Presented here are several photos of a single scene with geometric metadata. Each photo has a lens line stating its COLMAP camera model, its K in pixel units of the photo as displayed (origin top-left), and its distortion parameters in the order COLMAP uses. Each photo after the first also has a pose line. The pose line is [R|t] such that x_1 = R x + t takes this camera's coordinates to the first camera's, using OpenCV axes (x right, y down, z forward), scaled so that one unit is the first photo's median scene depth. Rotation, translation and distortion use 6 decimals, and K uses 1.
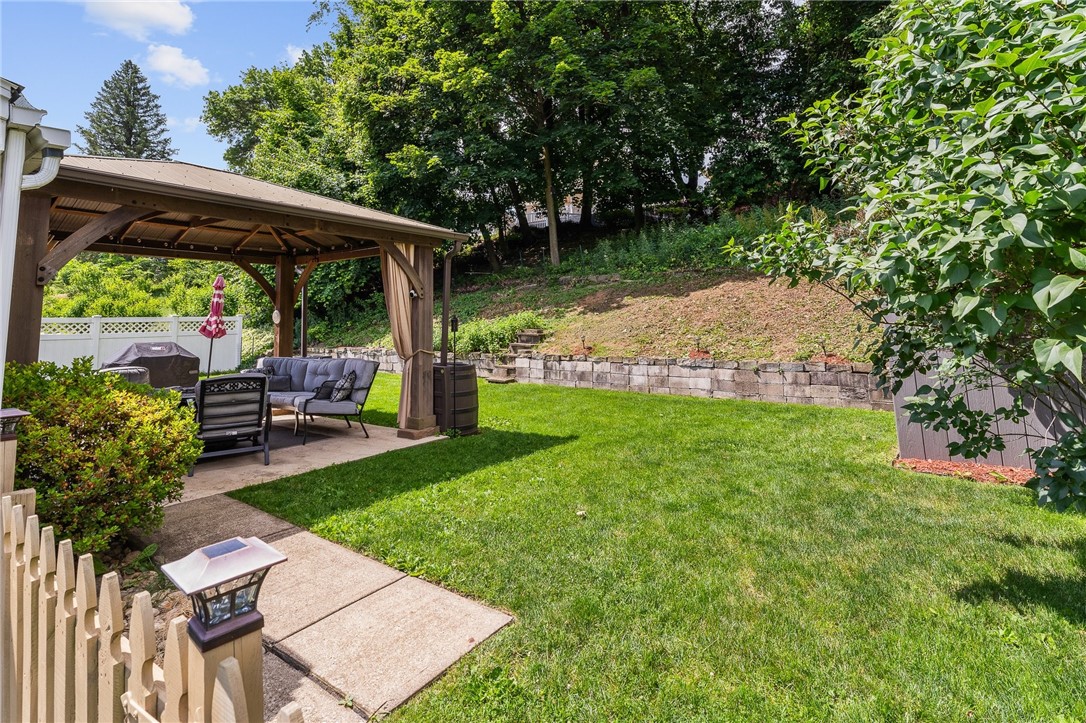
lens RADIAL K [[528.6, 0, 542.2], [0, 528.6, 275.8], [0, 0, 1]] dist [0.000603, 0.000710]
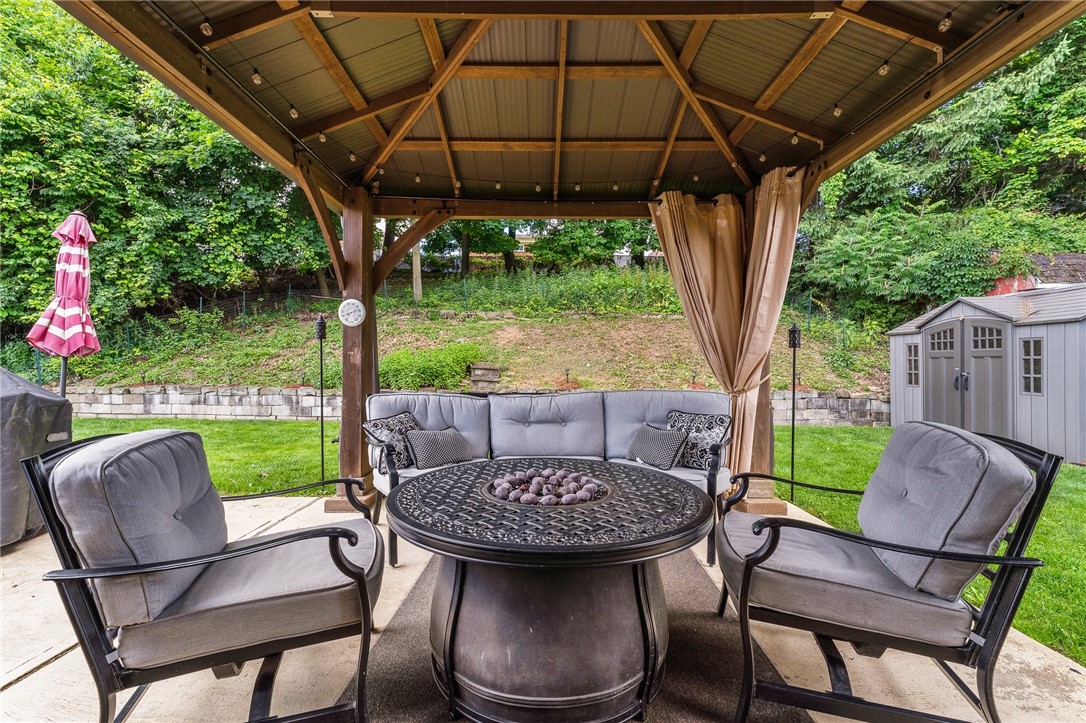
lens RADIAL K [[436.4, 0, 541.5], [0, 436.4, 365.6], [0, 0, 1]] dist [0.002885, 0.000024]
pose [[0.821927, 0.018544, 0.569291, -0.265309], [-0.066308, 0.995790, 0.063297, 0.039814], [-0.565720, -0.089774, 0.819696, 0.252123]]
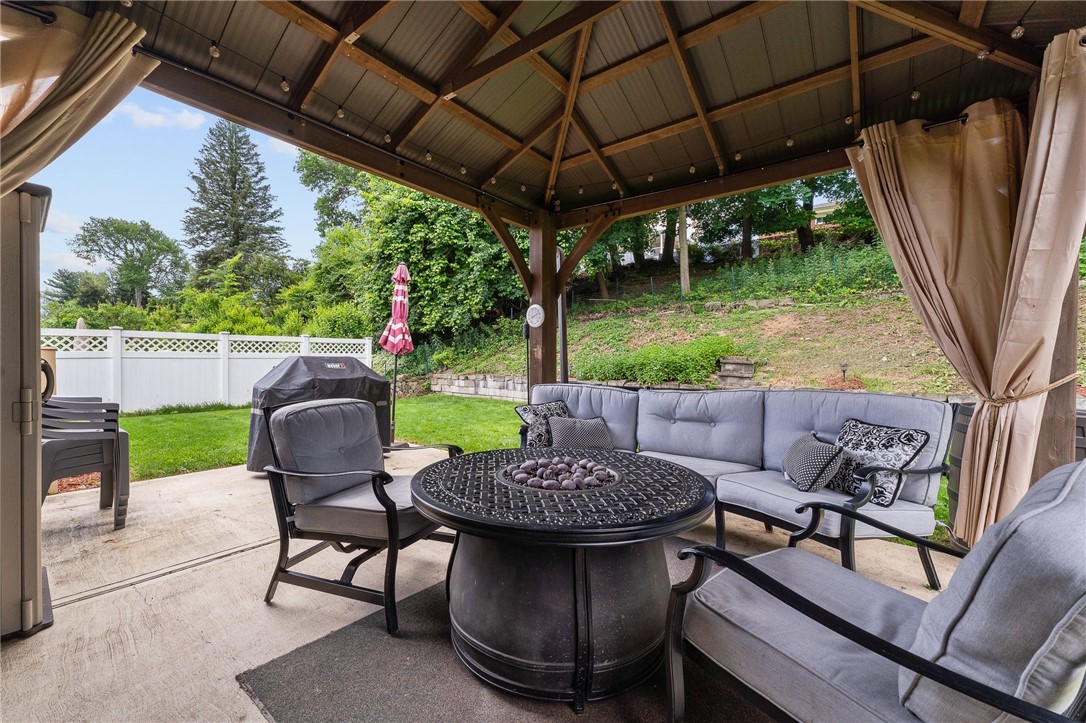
lens RADIAL K [[436.4, 0, 544.1], [0, 436.4, 364.0], [0, 0, 1]] dist [0.002885, 0.000024]
pose [[0.998518, 0.018841, -0.051054, -0.206477], [-0.013663, 0.994899, 0.099946, 0.036486], [0.052677, -0.099100, 0.993682, 0.227505]]
